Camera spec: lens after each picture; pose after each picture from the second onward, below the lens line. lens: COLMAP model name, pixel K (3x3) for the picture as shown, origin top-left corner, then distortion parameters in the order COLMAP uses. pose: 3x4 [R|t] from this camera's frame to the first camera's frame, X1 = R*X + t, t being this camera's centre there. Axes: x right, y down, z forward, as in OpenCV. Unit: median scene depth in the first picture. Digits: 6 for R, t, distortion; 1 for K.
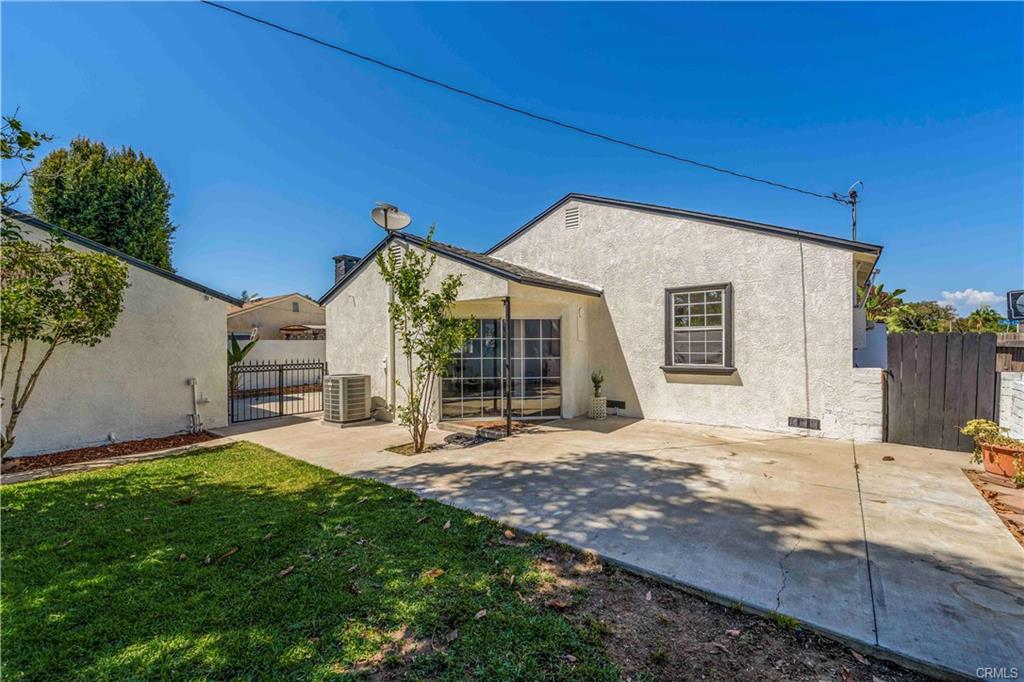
lens RADIAL K [[416.3, 0, 513.5], [0, 416.3, 343.3], [0, 0, 1]] dist [0.000043, -0.001320]
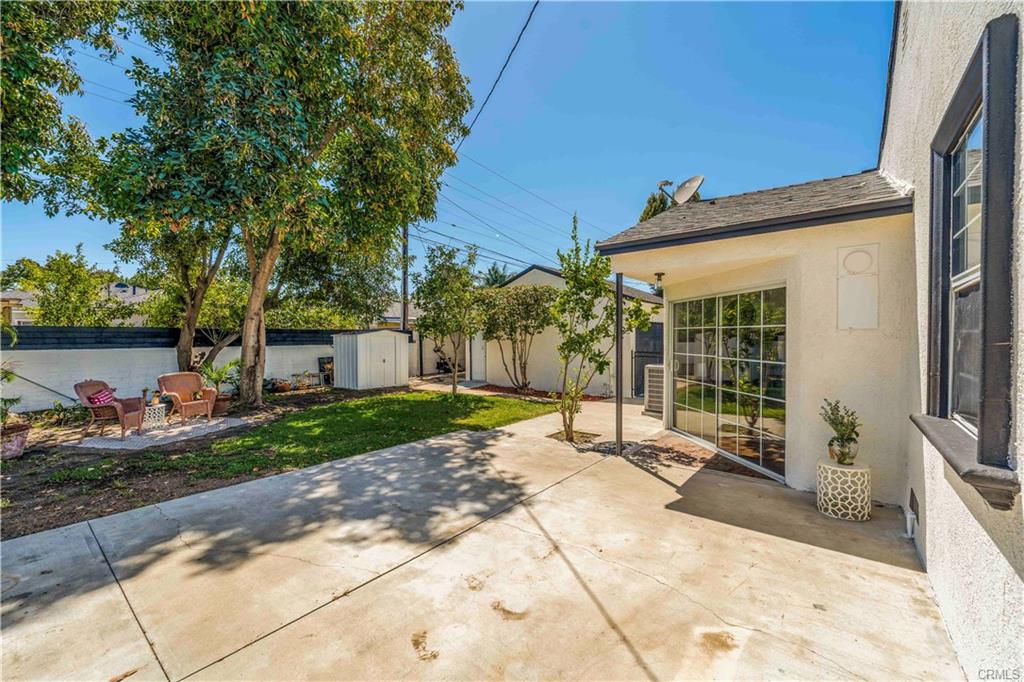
lens RADIAL K [[416.3, 0, 514.1], [0, 416.3, 341.1], [0, 0, 1]] dist [0.000043, -0.001320]
pose [[-0.007278, 0.026153, -0.999631, 0.782609], [0.009709, 0.999613, 0.026082, -0.012097], [0.999926, -0.009515, -0.007529, 0.844436]]
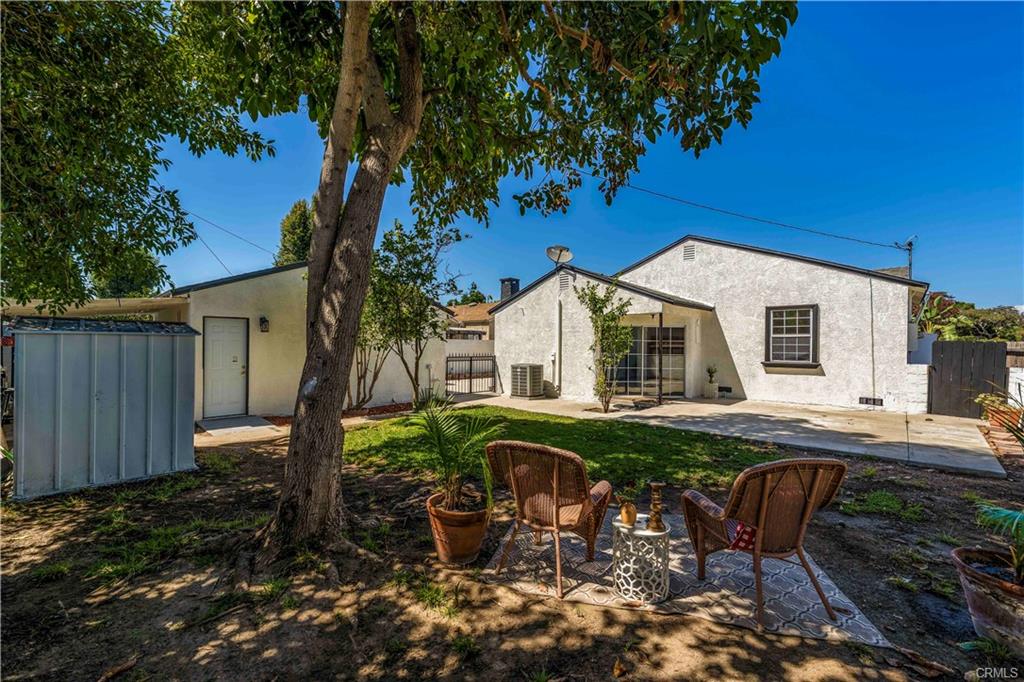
lens RADIAL K [[416.3, 0, 512.9], [0, 416.3, 343.9], [0, 0, 1]] dist [0.000043, -0.001320]
pose [[0.996101, 0.015994, -0.086753, -0.431820], [-0.016100, 0.999870, -0.000531, 0.009847], [0.086733, 0.001926, 0.996230, -0.566400]]
